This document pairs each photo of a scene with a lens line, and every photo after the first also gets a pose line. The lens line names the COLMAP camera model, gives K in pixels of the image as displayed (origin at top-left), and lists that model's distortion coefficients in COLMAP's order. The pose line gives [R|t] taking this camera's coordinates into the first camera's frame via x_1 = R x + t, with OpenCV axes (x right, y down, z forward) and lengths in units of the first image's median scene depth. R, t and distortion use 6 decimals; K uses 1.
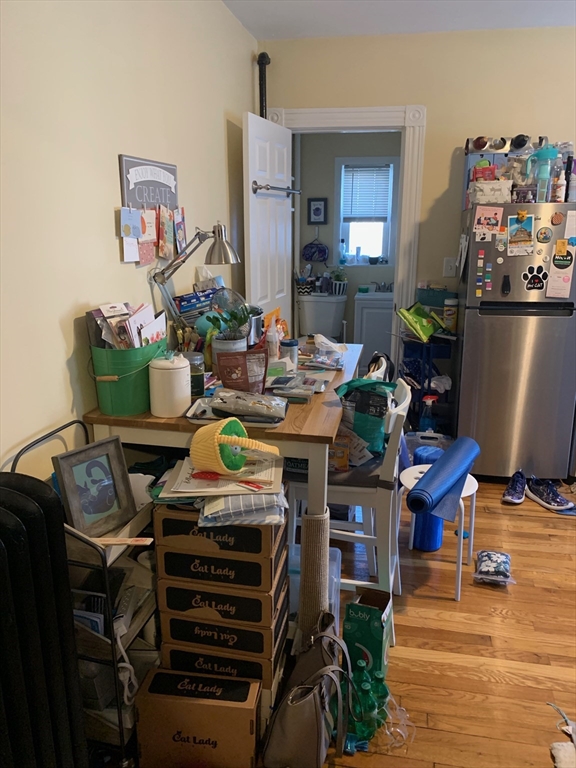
lens RADIAL K [[579.8, 0, 286.7], [0, 579.8, 388.8], [0, 0, 1]] dist [0.019791, -0.027749]
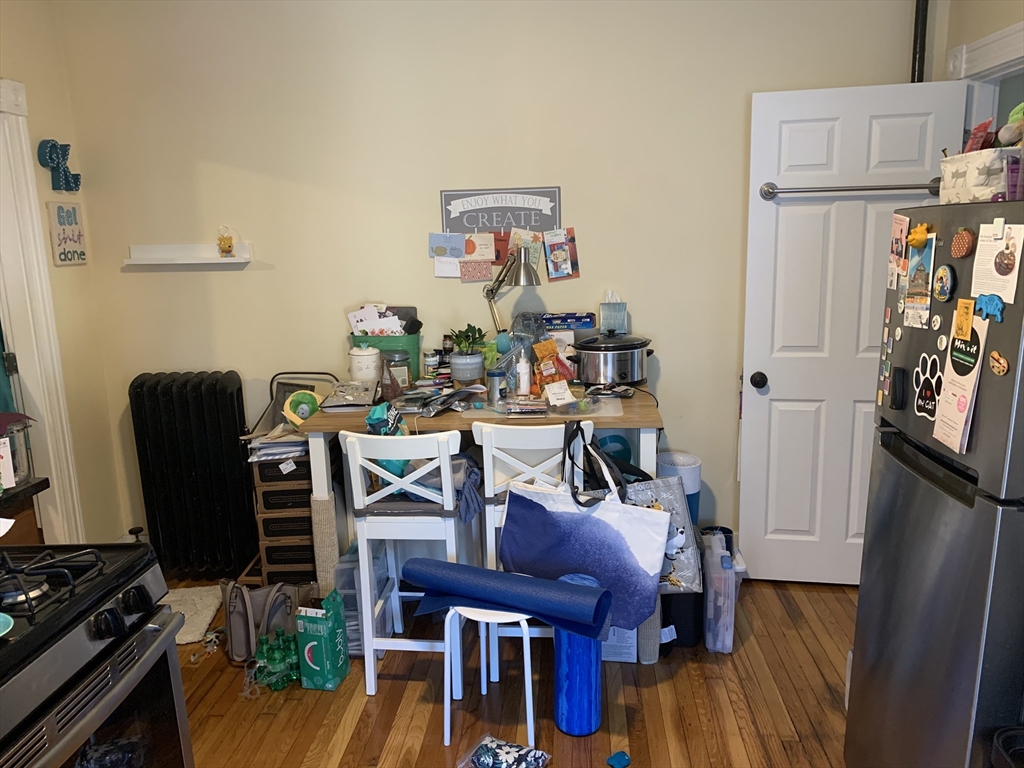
lens RADIAL K [[773.0, 0, 512.1], [0, 773.0, 382.3], [0, 0, 1]] dist [0.019791, -0.027749]
pose [[0.103860, 0.192534, -0.975779, 0.802646], [-0.258121, 0.952687, 0.160504, -0.178246], [0.960514, 0.235199, 0.148643, 0.556851]]
